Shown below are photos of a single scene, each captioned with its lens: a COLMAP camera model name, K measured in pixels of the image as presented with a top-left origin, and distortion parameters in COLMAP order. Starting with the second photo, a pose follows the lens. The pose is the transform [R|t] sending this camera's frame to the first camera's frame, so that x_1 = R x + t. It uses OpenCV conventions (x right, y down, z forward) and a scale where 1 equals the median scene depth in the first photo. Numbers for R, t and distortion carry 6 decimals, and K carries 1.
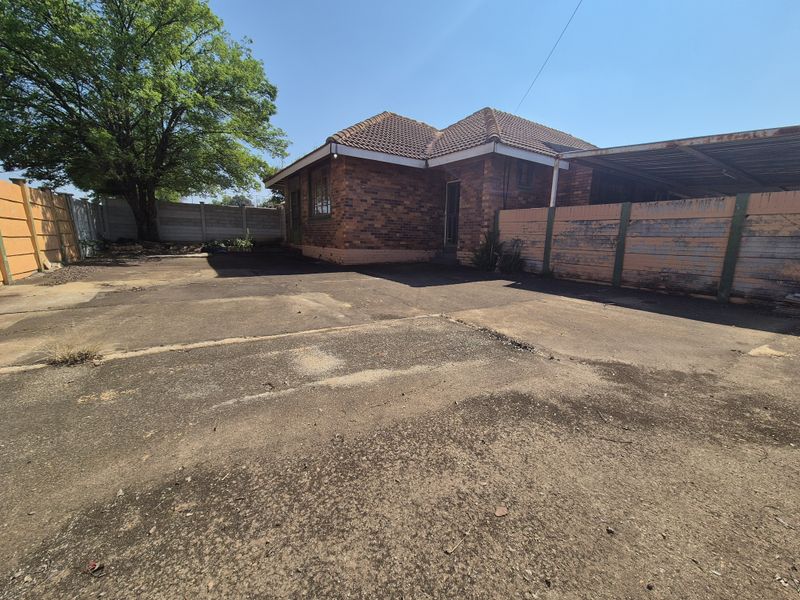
lens RADIAL K [[327.5, 0, 399.6], [0, 327.5, 298.1], [0, 0, 1]] dist [-0.000319, 0.000419]
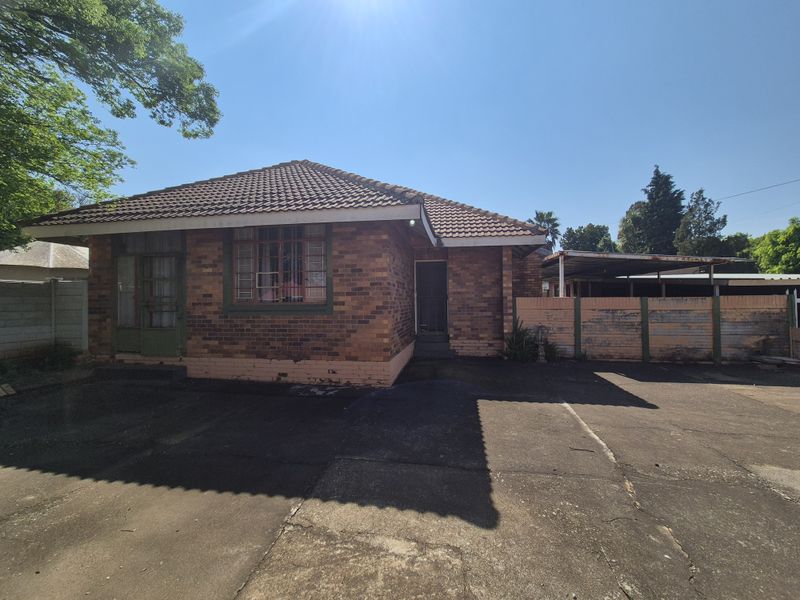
lens RADIAL K [[327.5, 0, 400.7], [0, 327.5, 299.8], [0, 0, 1]] dist [-0.000319, 0.000419]
pose [[0.675443, -0.028727, 0.736852, -0.615029], [0.157849, 0.981712, -0.106421, -0.197809], [-0.720319, 0.188193, 0.667625, 0.557255]]
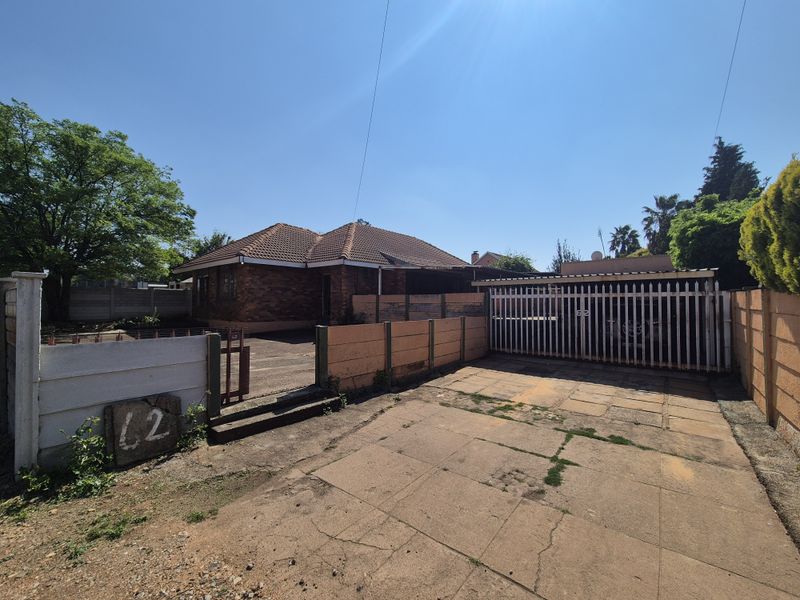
lens RADIAL K [[327.5, 0, 400.5], [0, 327.5, 297.2], [0, 0, 1]] dist [-0.000319, 0.000419]
pose [[0.956962, -0.017972, 0.289656, 0.059216], [0.074104, 0.980127, -0.184012, 0.054055], [-0.280592, 0.197557, 0.939276, -0.553252]]
